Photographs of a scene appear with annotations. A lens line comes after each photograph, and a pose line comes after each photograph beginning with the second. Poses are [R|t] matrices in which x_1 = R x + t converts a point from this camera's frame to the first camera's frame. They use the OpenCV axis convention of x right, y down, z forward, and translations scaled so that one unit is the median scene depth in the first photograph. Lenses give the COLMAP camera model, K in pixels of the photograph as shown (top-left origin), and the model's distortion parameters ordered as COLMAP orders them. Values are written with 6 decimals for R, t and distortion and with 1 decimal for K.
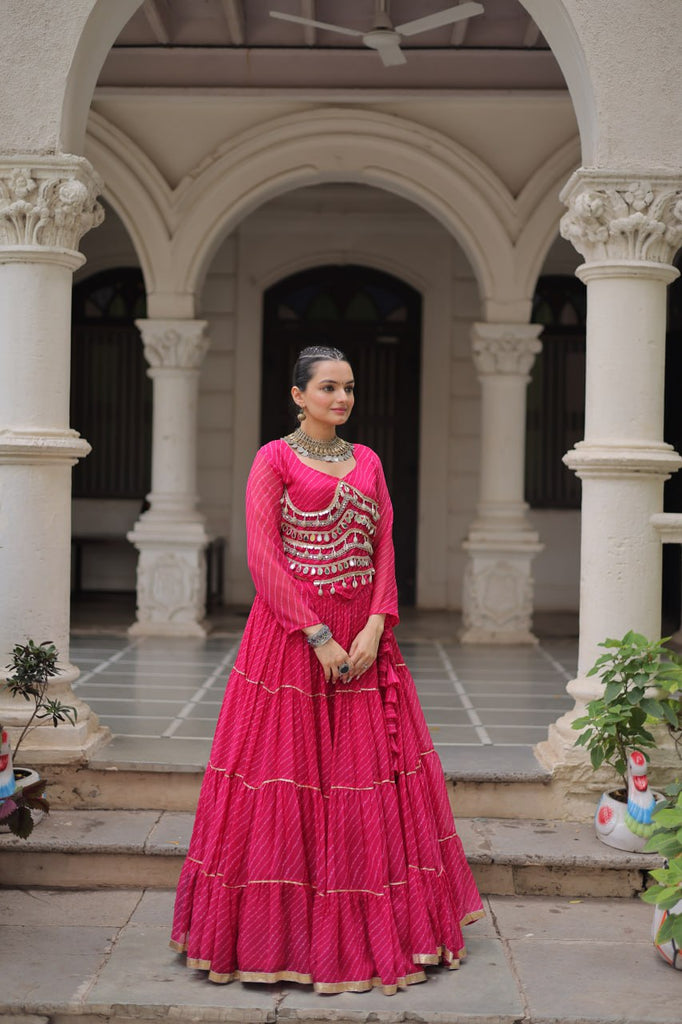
lens RADIAL K [[1453.6, 0, 341.0], [0, 1453.6, 512.0], [0, 0, 1]] dist [0.002189, -0.033859]
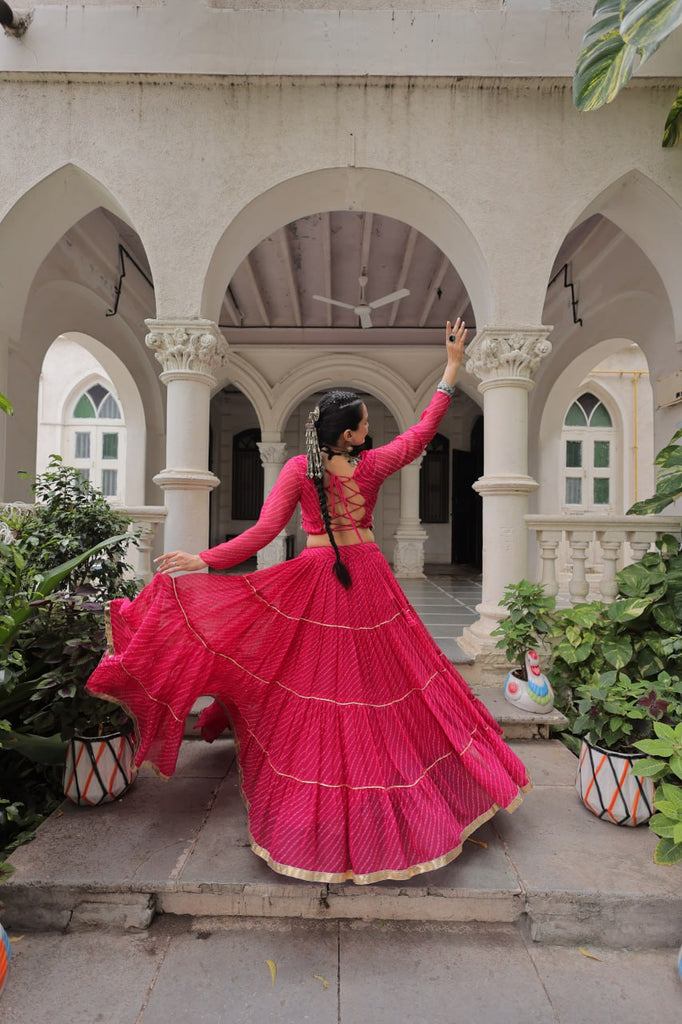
lens RADIAL K [[472.6, 0, 338.0], [0, 472.6, 513.0], [0, 0, 1]] dist [0.001508, -0.000007]
pose [[0.999944, -0.005255, 0.009206, -0.026584], [0.005570, 0.999388, -0.034532, 0.018690], [-0.009019, 0.034581, 0.999361, 0.402524]]
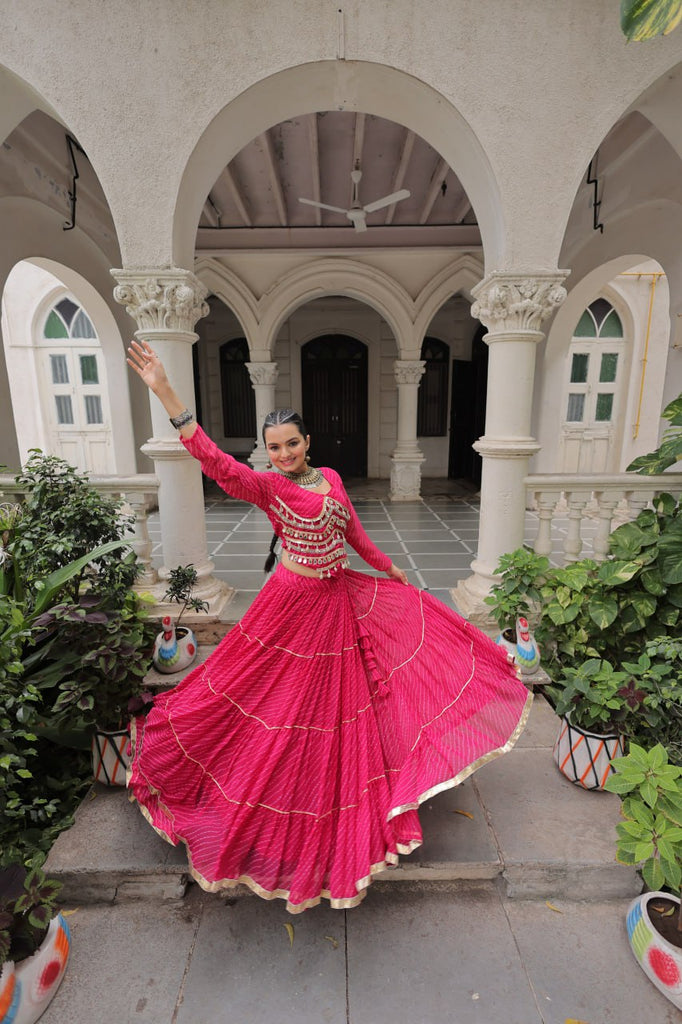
lens RADIAL K [[472.7, 0, 340.9], [0, 472.7, 513.1], [0, 0, 1]] dist [0.001192, 0.000541]
pose [[0.999331, -0.031237, 0.019000, -0.025599], [0.026972, 0.980687, 0.193714, -0.074818], [-0.024685, -0.193072, 0.980874, 0.418112]]
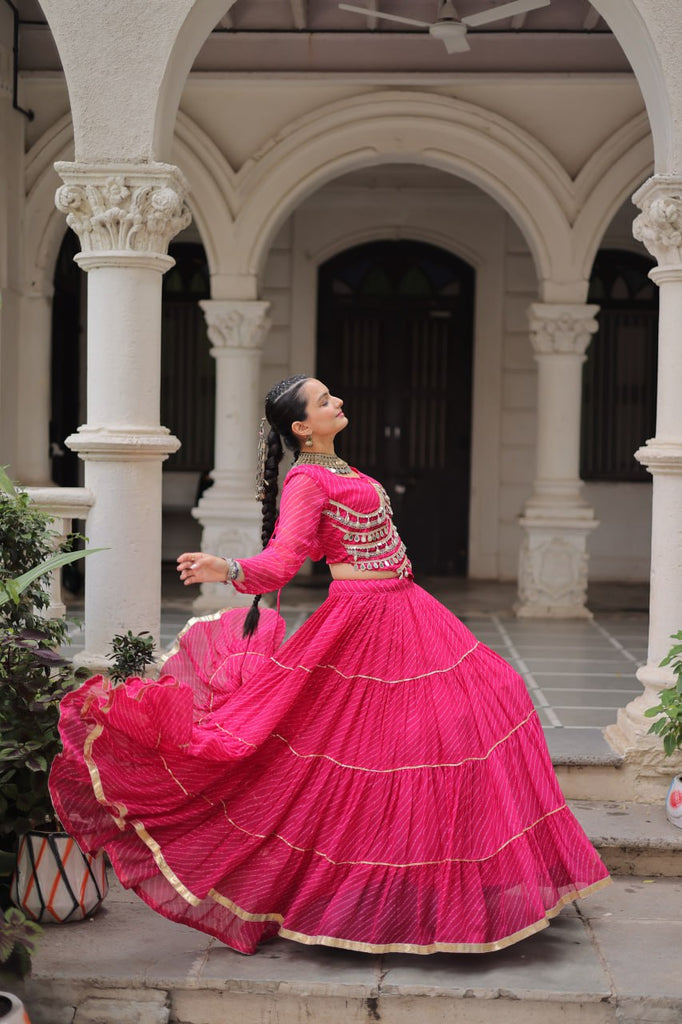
lens RADIAL K [[1454.2, 0, 340.1], [0, 1454.2, 517.0], [0, 0, 1]] dist [0.002343, -0.036968]
pose [[0.999772, 0.001546, -0.021303, -0.036019], [-0.000784, 0.999360, 0.035750, -0.029897], [0.021345, -0.035726, 0.999134, -0.043459]]
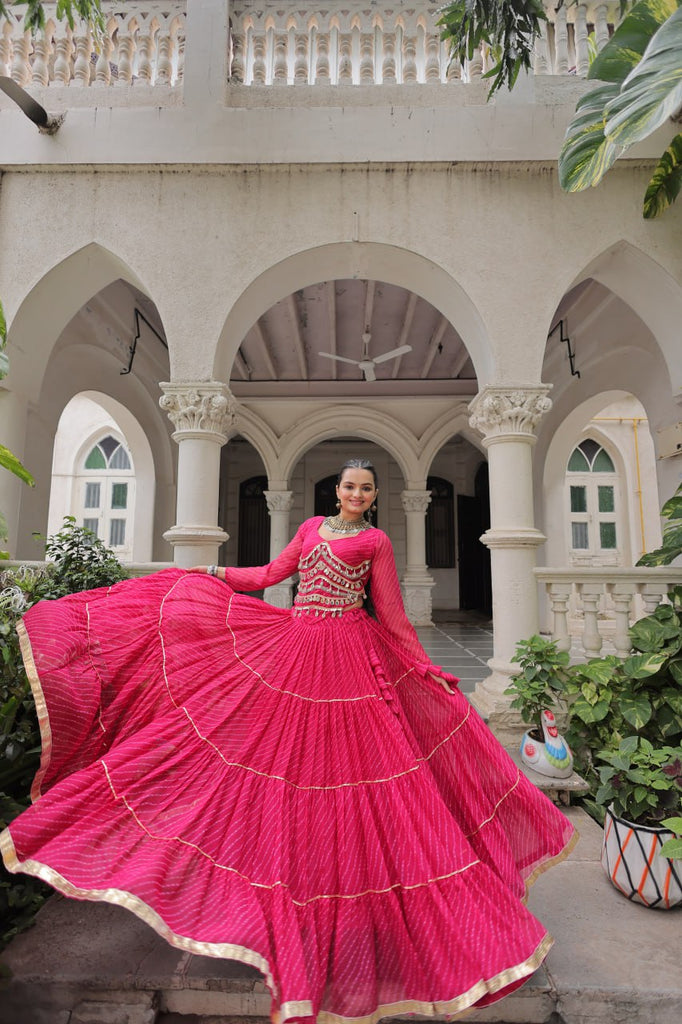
lens RADIAL K [[472.3, 0, 338.1], [0, 472.3, 512.2], [0, 0, 1]] dist [0.000420, 0.000321]
pose [[0.999898, -0.014292, 0.000494, -0.030805], [0.014244, 0.992215, -0.123716, 0.002491], [0.001278, 0.123711, 0.992317, 0.397262]]
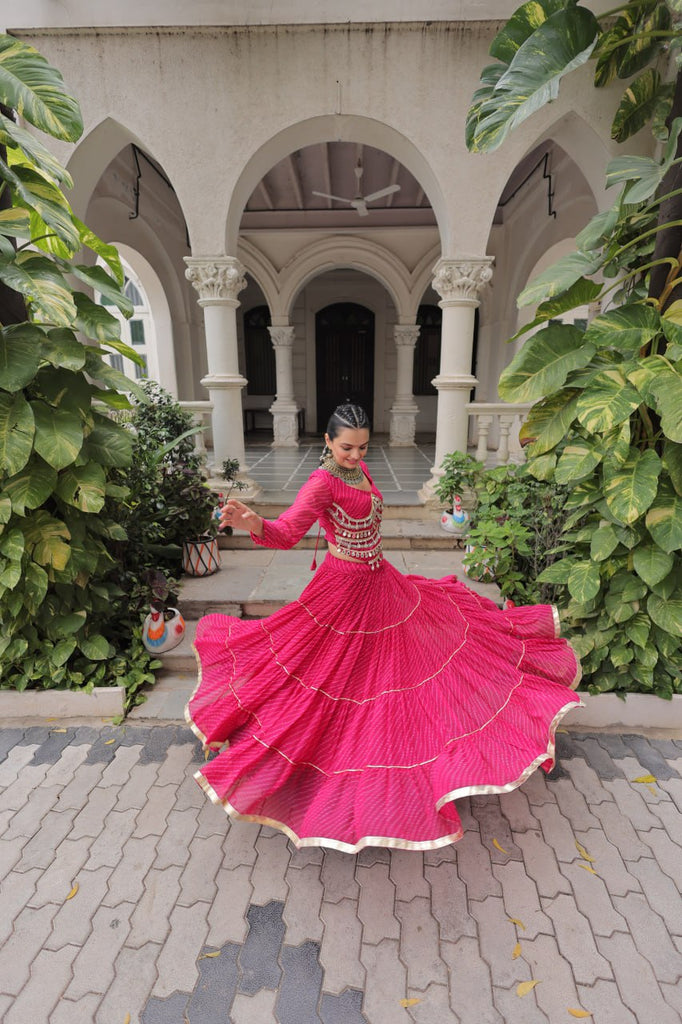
lens RADIAL K [[477.3, 0, 342.1], [0, 477.3, 512.8], [0, 0, 1]] dist [0.002004, 0.000699]
pose [[0.999734, -0.018391, -0.013928, 0.002925], [0.021237, 0.969483, 0.244237, -0.022831], [0.009011, -0.244467, 0.969616, 0.126505]]
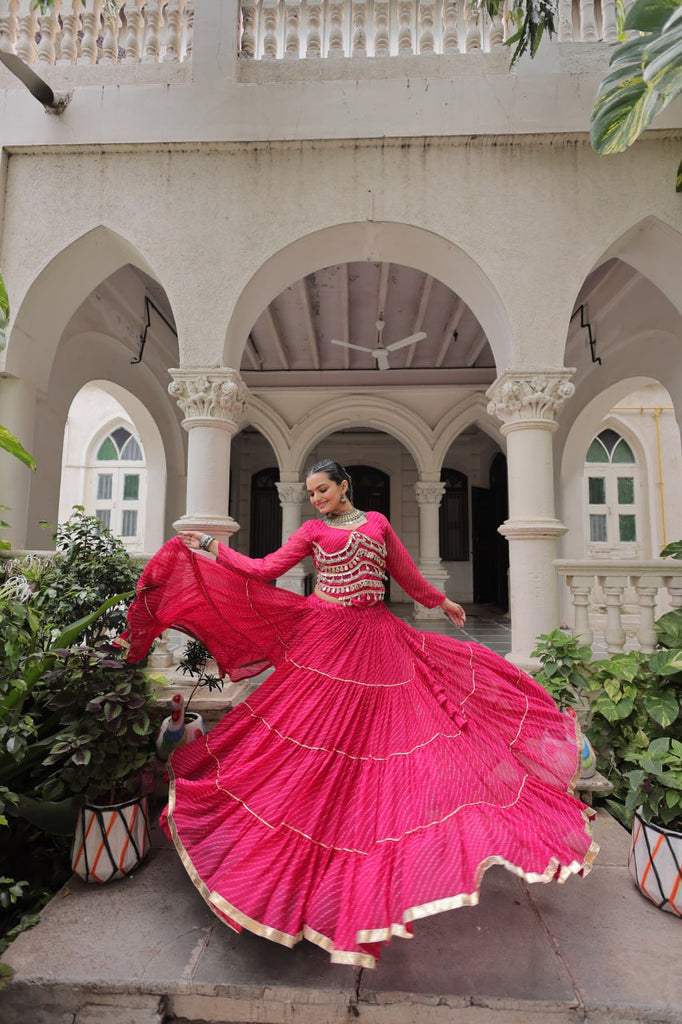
lens RADIAL K [[472.1, 0, 339.0], [0, 472.1, 511.6], [0, 0, 1]] dist [0.001204, 0.000225]
pose [[0.999659, -0.012489, -0.022918, -0.032453], [0.009875, 0.993793, -0.110806, 0.004912], [0.024160, 0.110542, 0.993578, 0.414641]]
